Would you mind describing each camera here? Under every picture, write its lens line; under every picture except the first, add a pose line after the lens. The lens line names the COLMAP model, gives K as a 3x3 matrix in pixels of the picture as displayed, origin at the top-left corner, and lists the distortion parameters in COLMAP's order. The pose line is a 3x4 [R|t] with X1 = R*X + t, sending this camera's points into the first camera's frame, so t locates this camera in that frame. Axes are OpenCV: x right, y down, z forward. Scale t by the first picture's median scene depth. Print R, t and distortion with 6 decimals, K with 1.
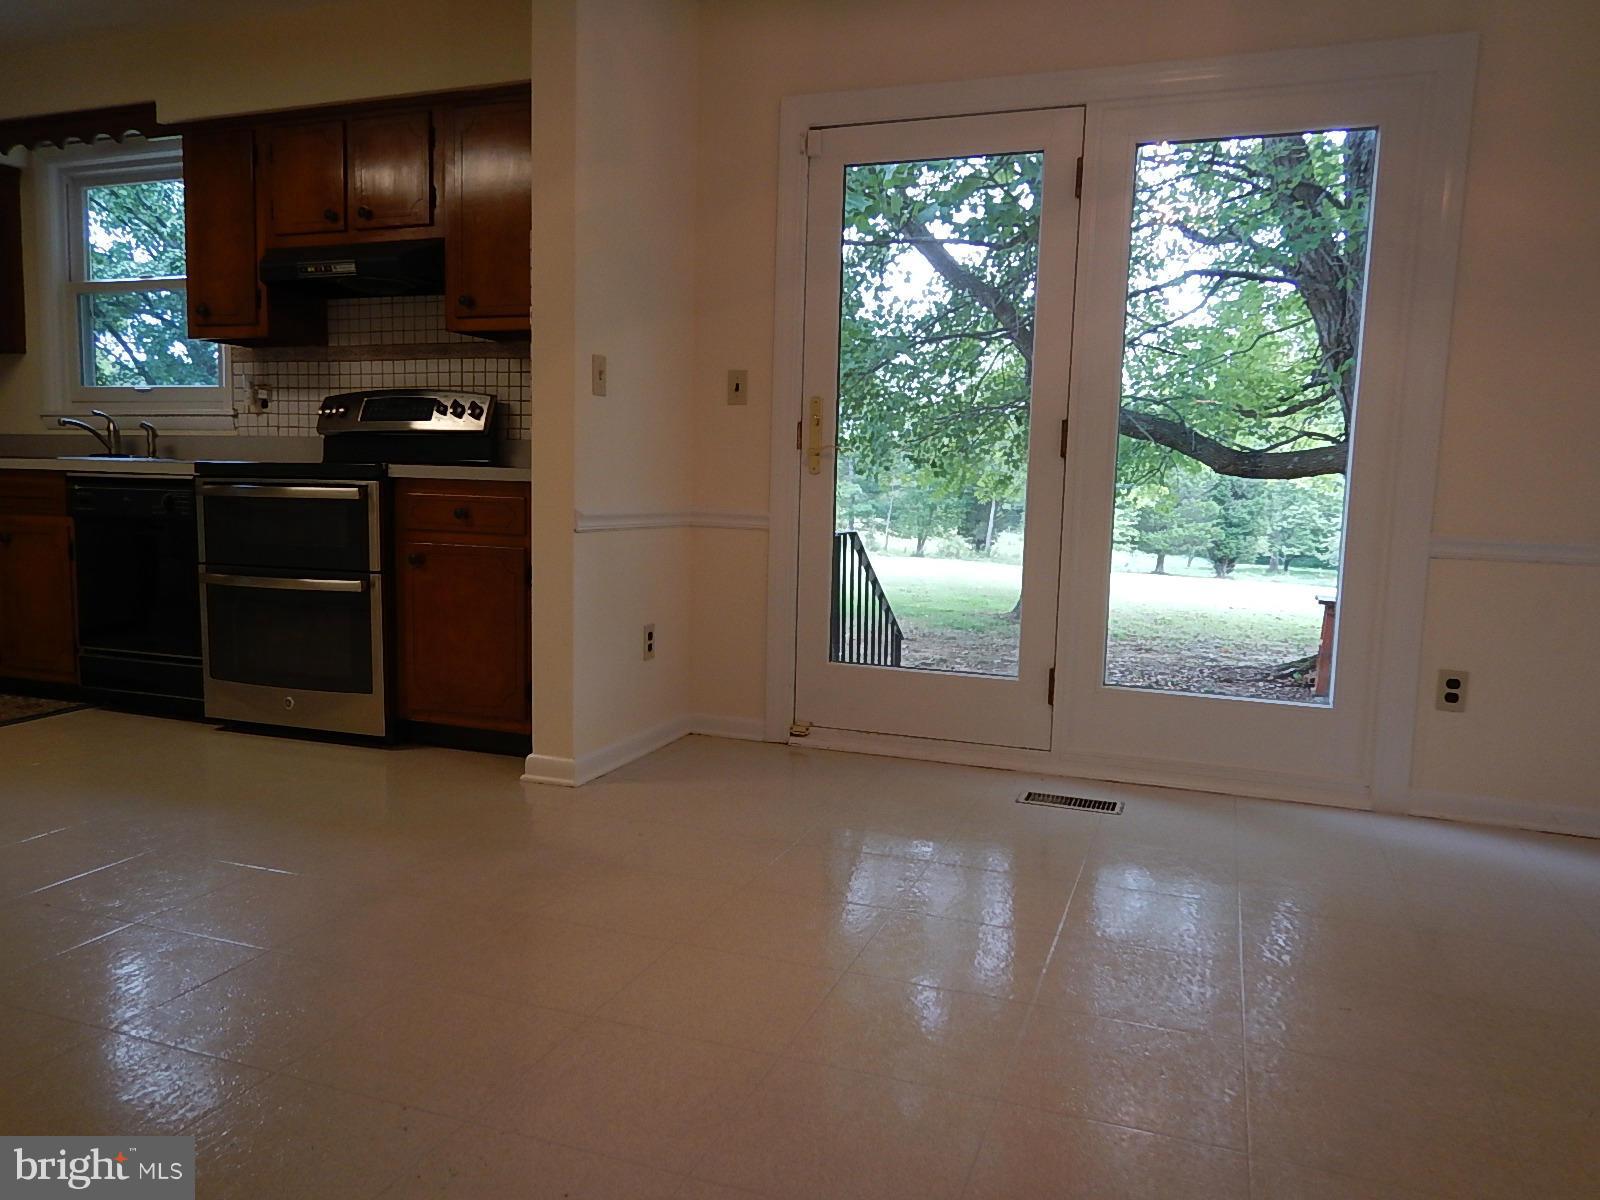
lens RADIAL K [[1154.0, 0, 812.6], [0, 1154.0, 590.7], [0, 0, 1]] dist [0.010911, -0.003920]
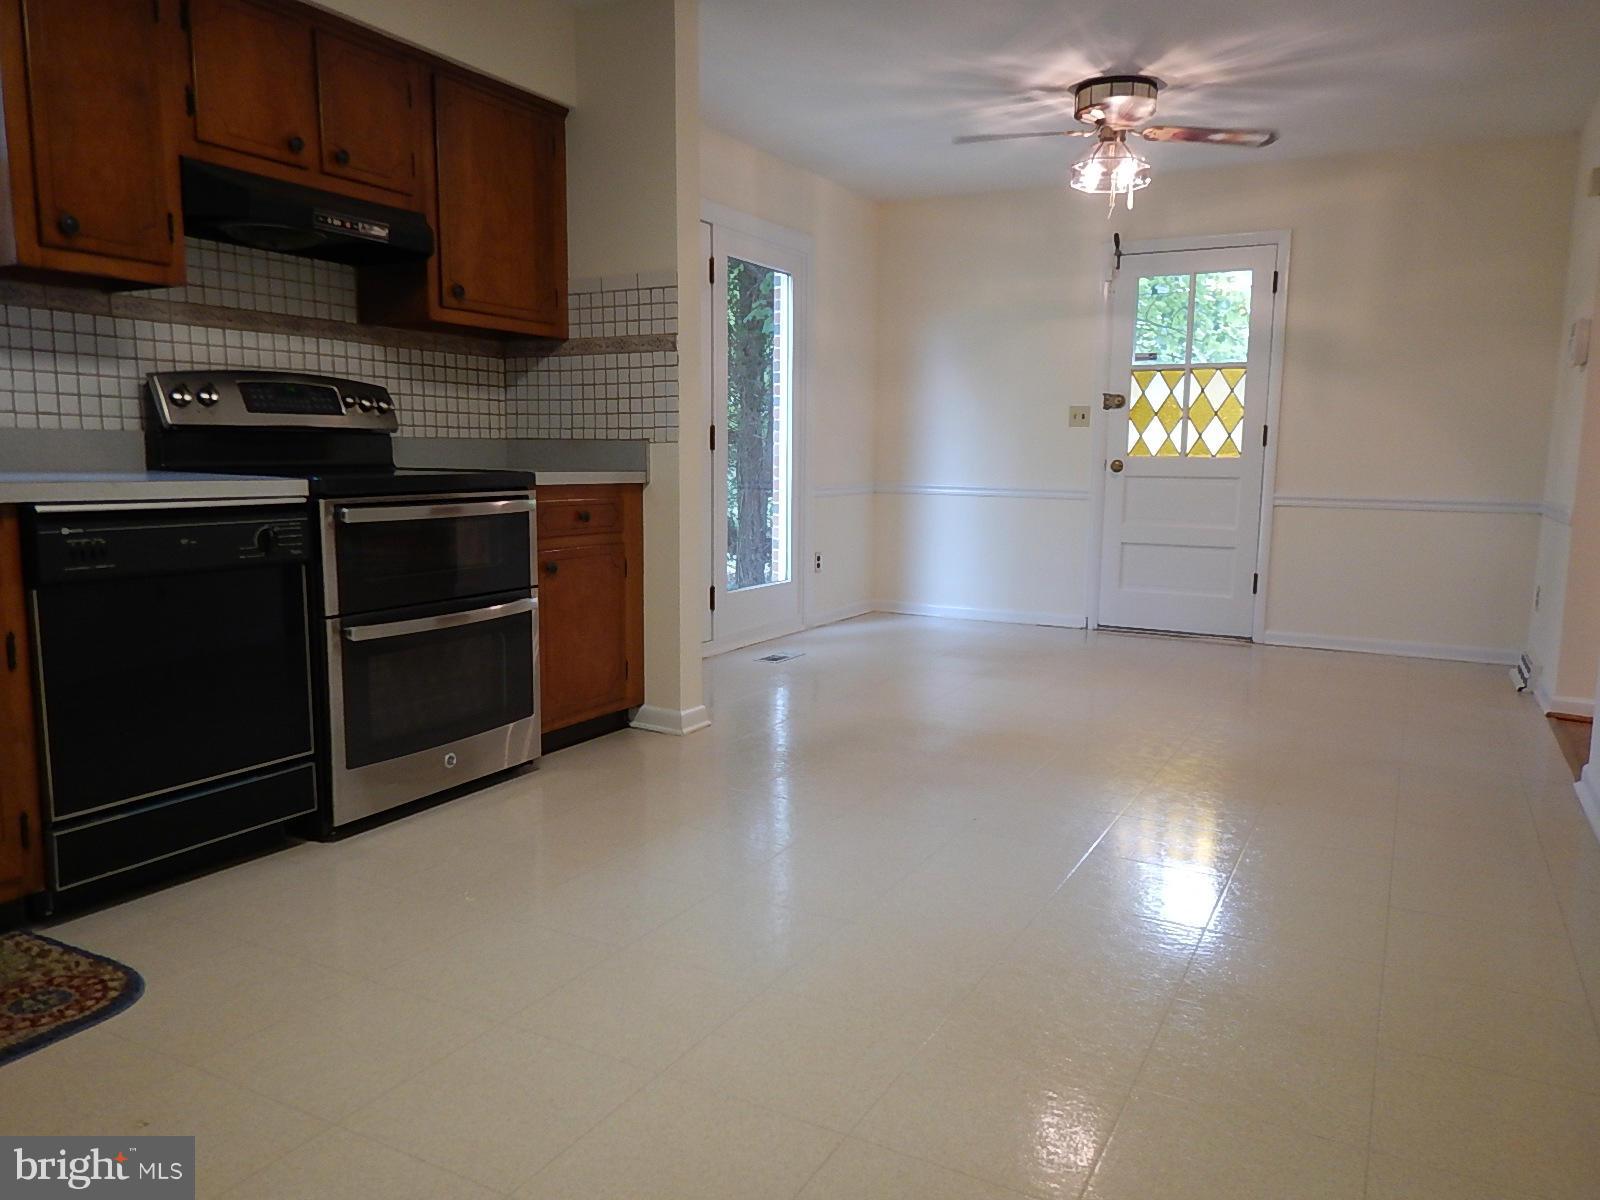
lens RADIAL K [[1154.0, 0, 796.4], [0, 1154.0, 599.4], [0, 0, 1]] dist [0.010911, -0.003920]
pose [[0.141199, -0.147666, 0.978906, -1.170935], [0.090225, 0.986617, 0.135815, -0.104899], [-0.985861, 0.069145, 0.152632, 0.590583]]
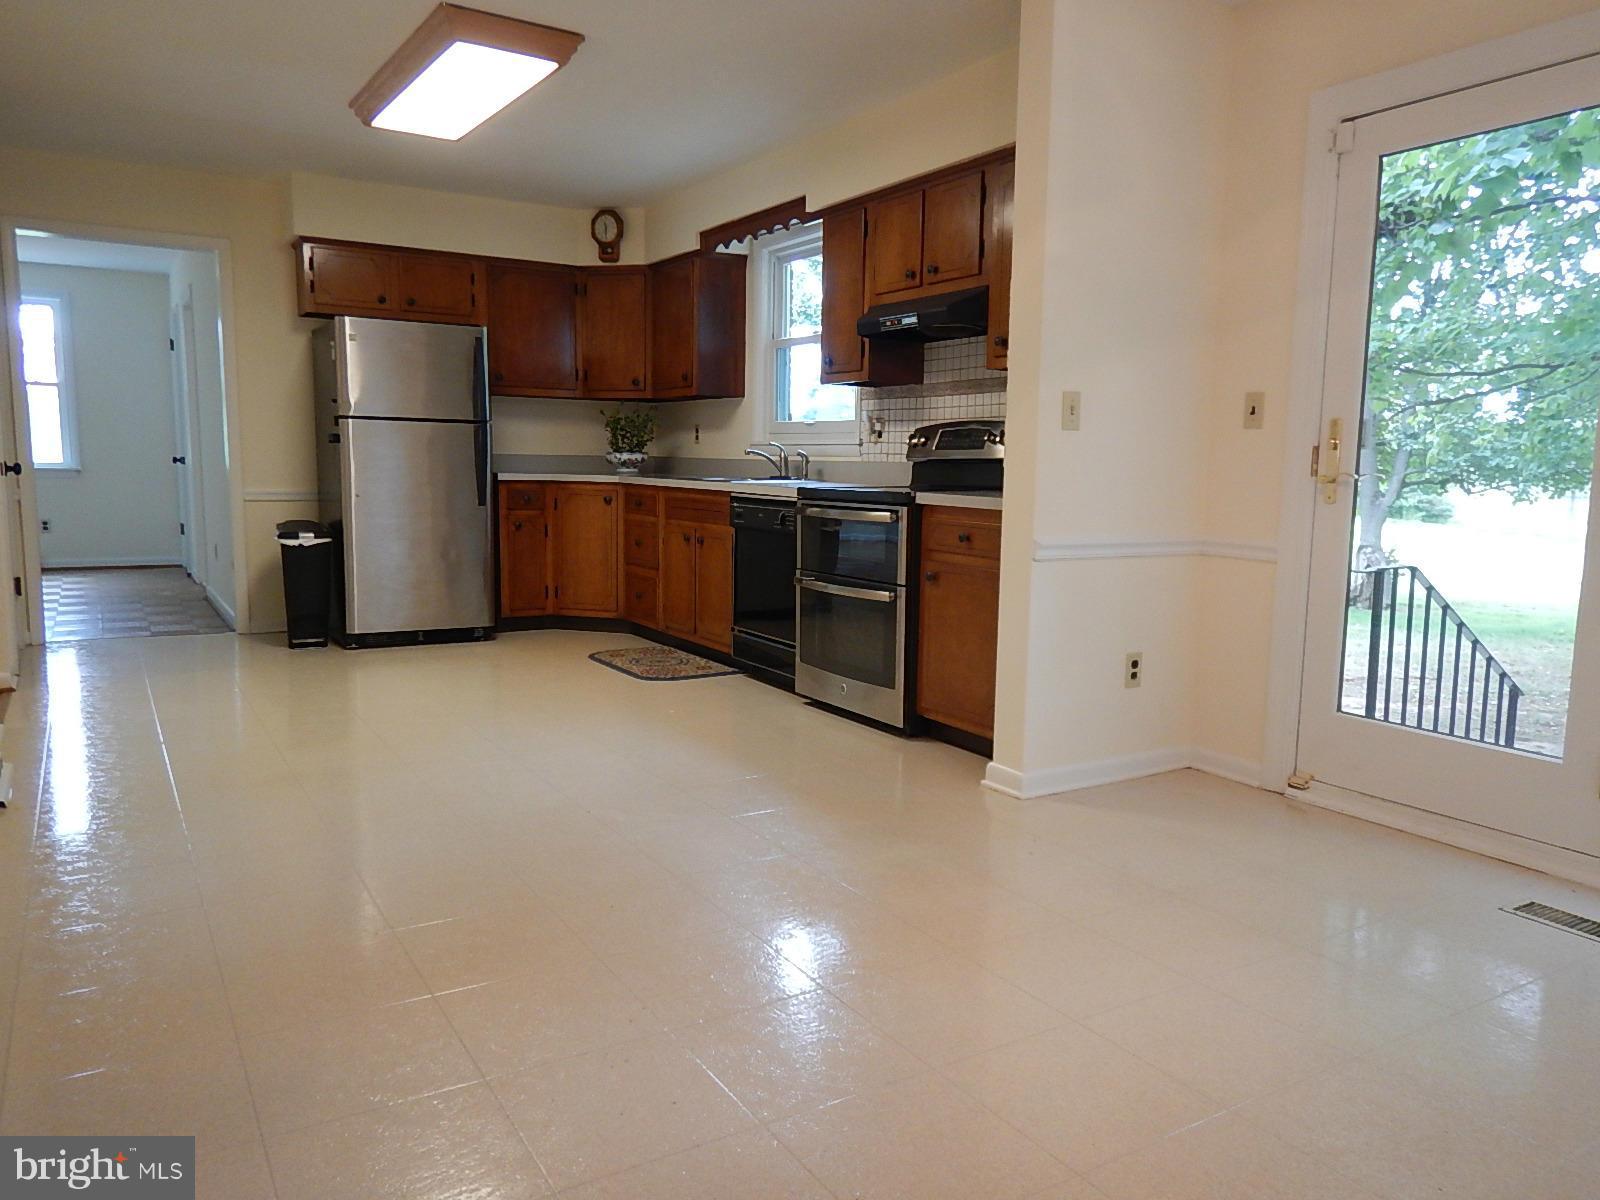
lens RADIAL K [[1154.0, 0, 805.2], [0, 1154.0, 605.5], [0, 0, 1]] dist [0.010911, -0.003920]
pose [[0.783925, 0.069410, -0.616963, 0.238519], [-0.060577, 0.997541, 0.035256, -0.028046], [0.617893, 0.009735, 0.786202, 0.032490]]
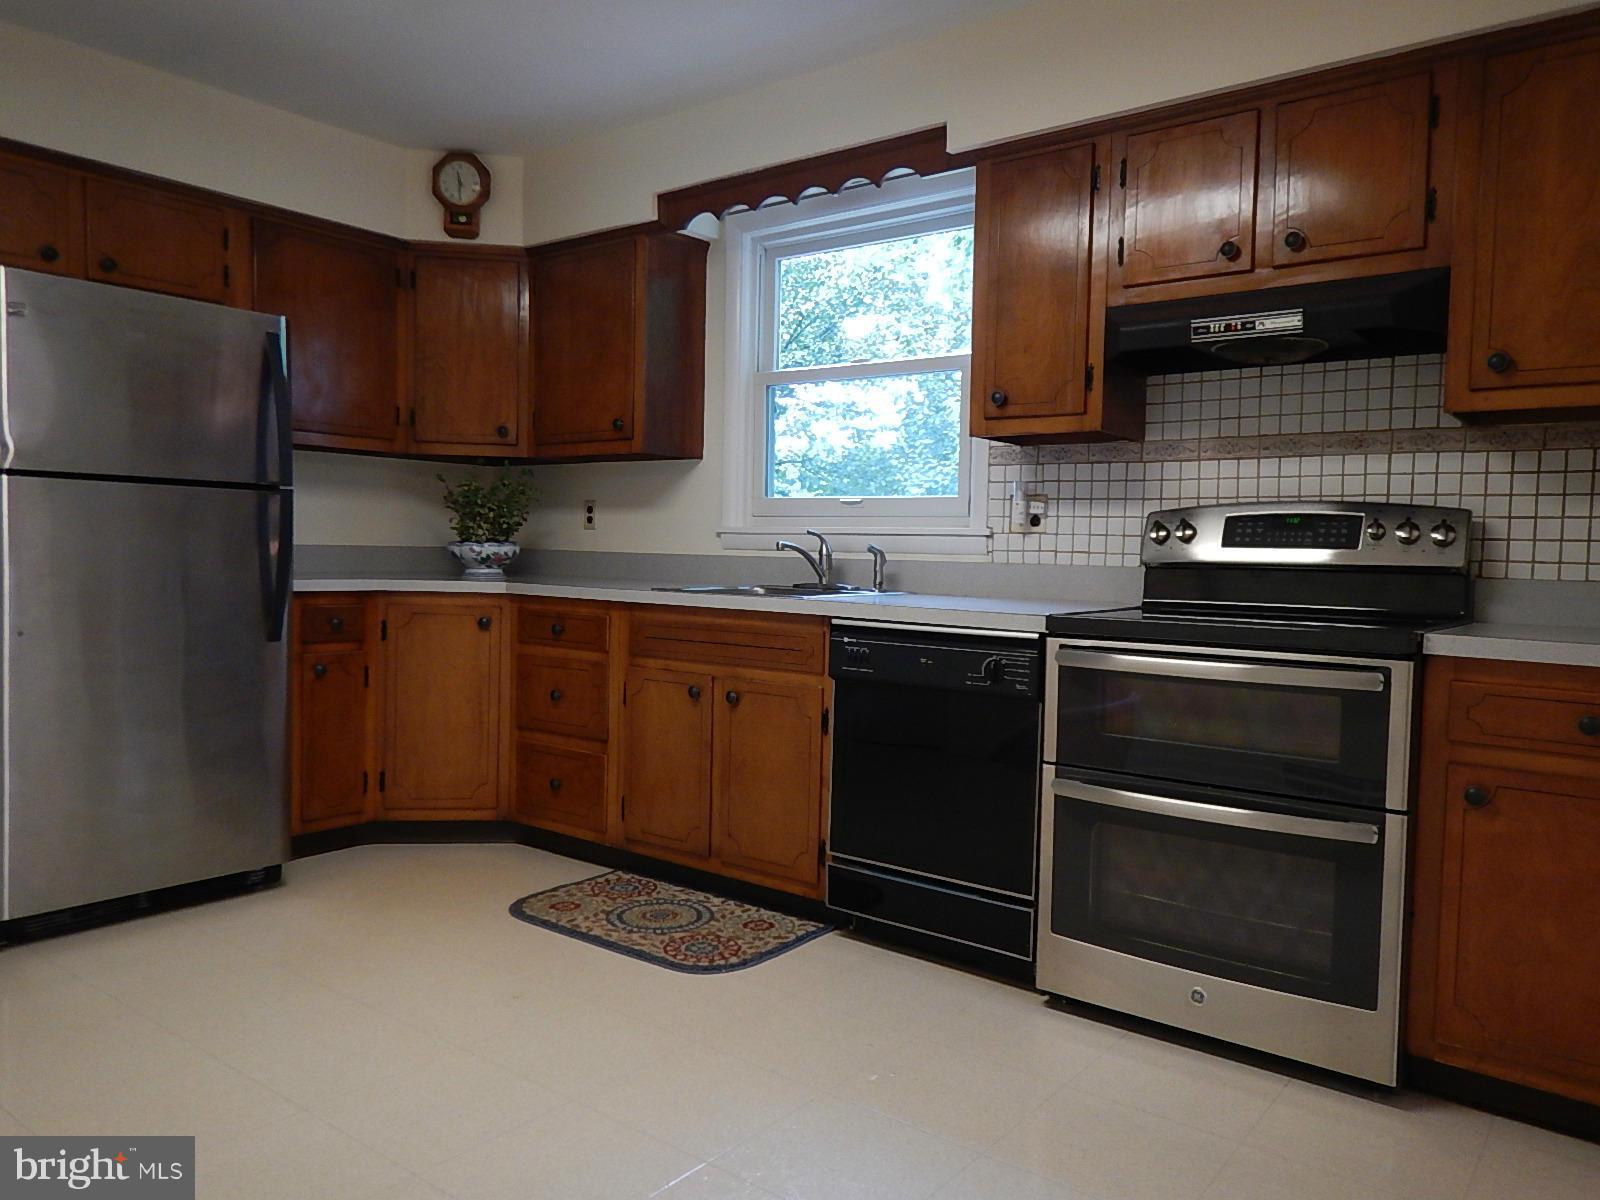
lens RADIAL K [[1154.0, 0, 820.0], [0, 1154.0, 599.7], [0, 0, 1]] dist [0.010911, -0.003920]
pose [[0.953905, 0.012132, -0.299865, -0.445061], [-0.030504, 0.997927, -0.056662, -0.075632], [0.298556, 0.063197, 0.952297, 0.302475]]
